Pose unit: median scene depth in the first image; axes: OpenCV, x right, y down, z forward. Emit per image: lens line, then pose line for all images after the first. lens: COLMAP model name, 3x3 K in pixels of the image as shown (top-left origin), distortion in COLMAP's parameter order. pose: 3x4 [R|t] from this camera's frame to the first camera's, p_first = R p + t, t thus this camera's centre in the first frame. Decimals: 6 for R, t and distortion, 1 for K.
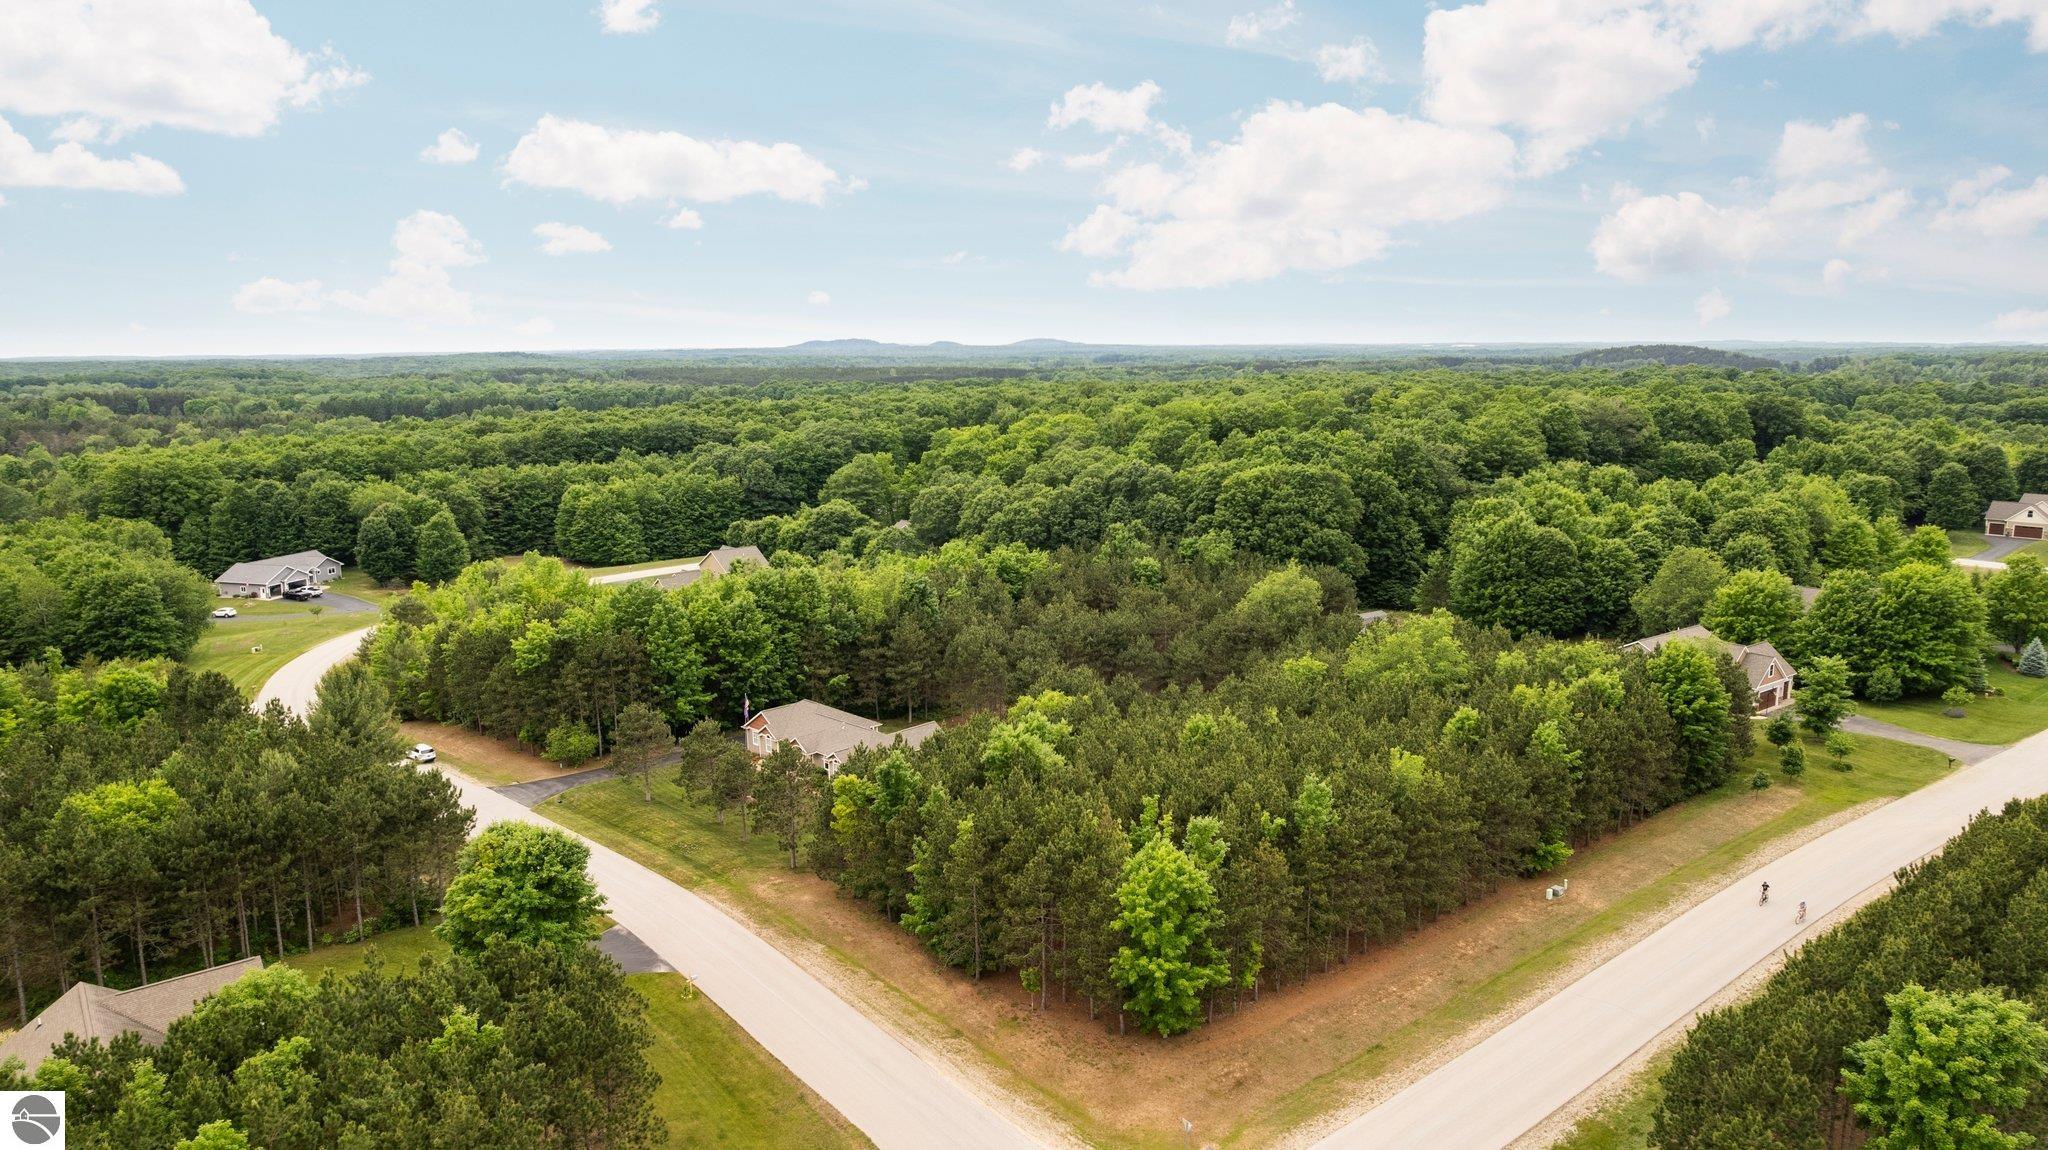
lens RADIAL K [[1314.2, 0, 1034.7], [0, 1314.2, 569.9], [0, 0, 1]] dist [-0.053154, 0.037536]
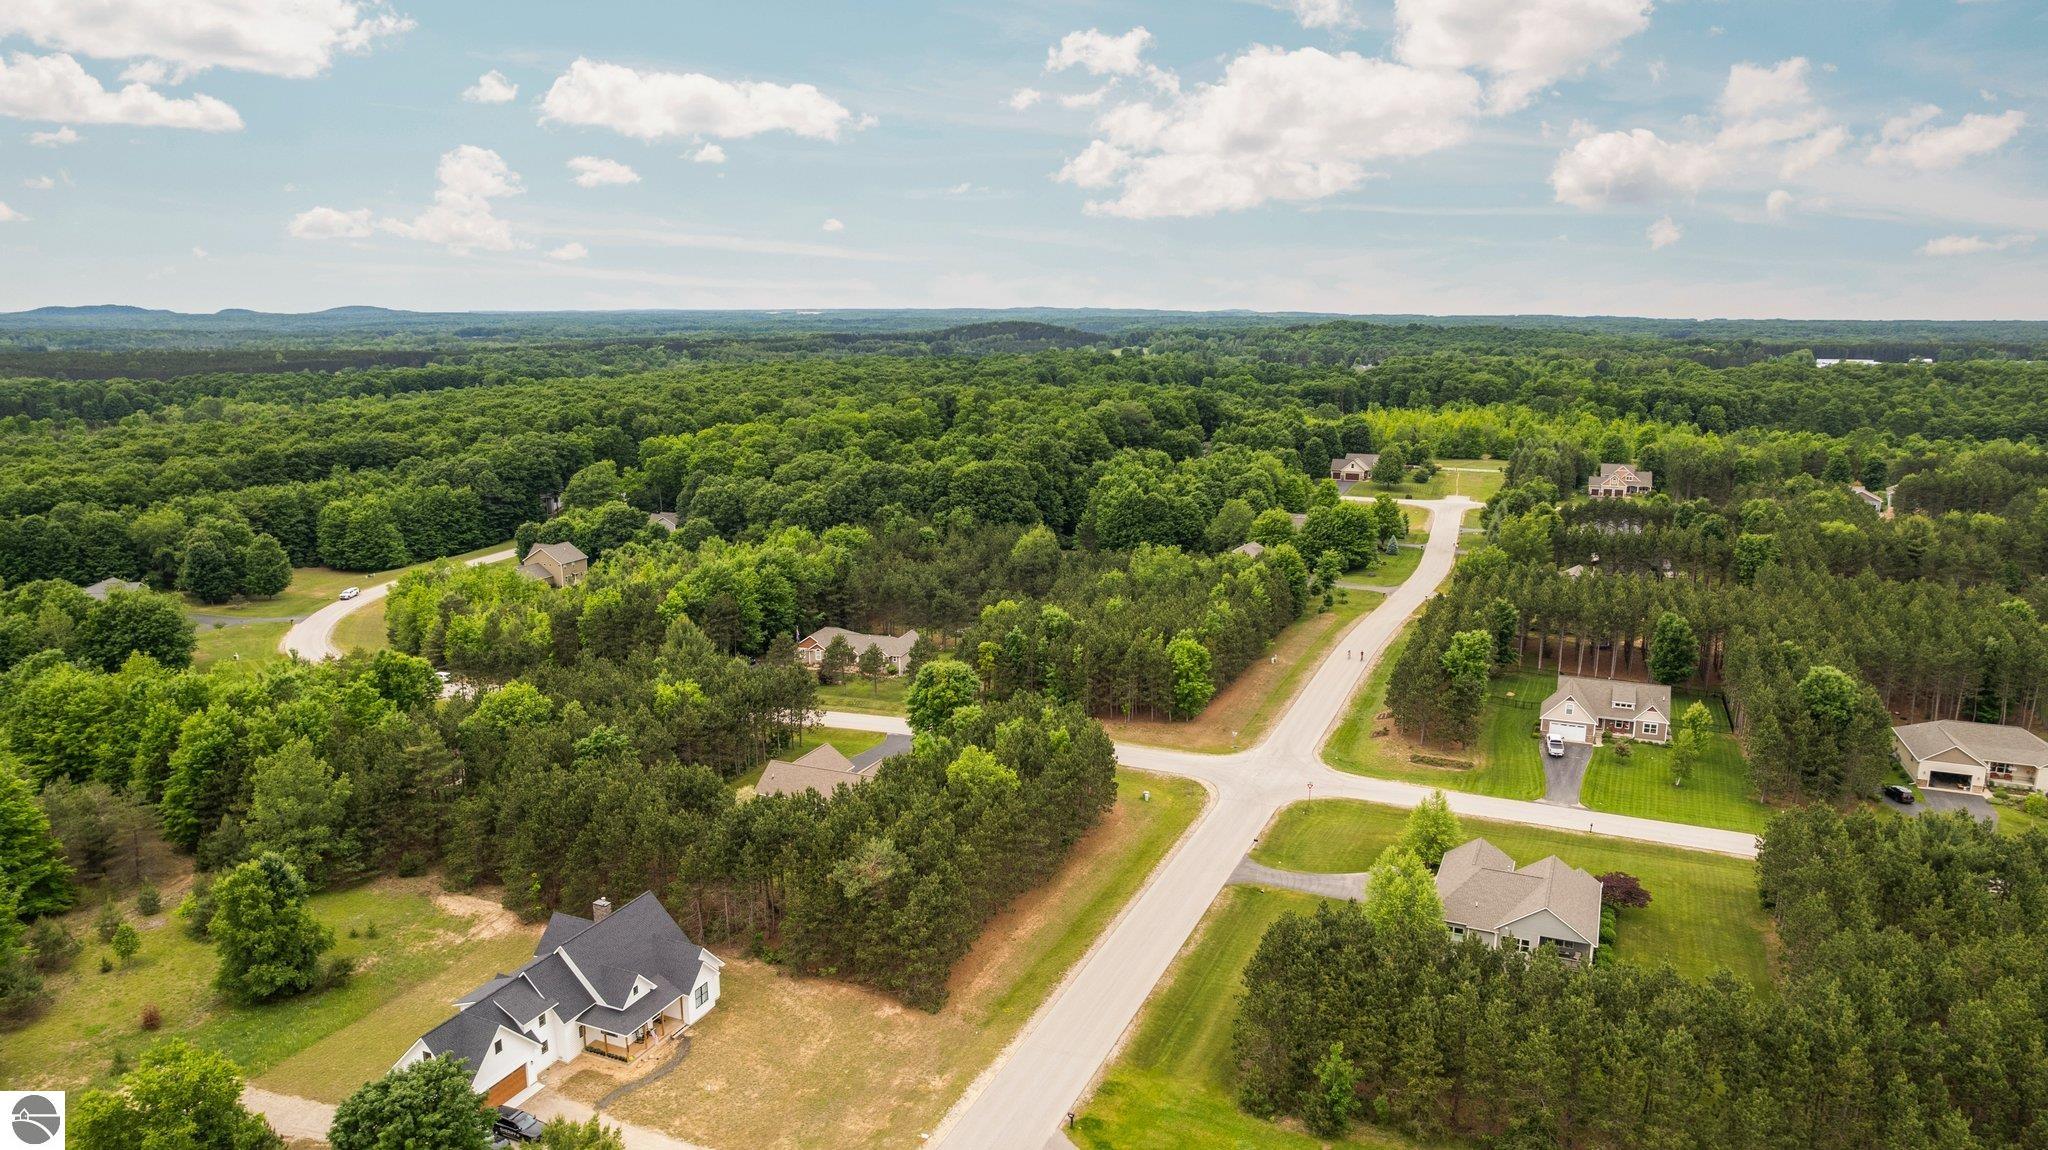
lens RADIAL K [[1314.2, 0, 1034.7], [0, 1314.2, 569.9], [0, 0, 1]] dist [-0.053154, 0.037536]
pose [[0.882399, -0.084891, 0.462780, -0.484356], [0.072633, 0.996375, 0.044279, -0.017246], [-0.464861, -0.005459, 0.885367, -0.389473]]
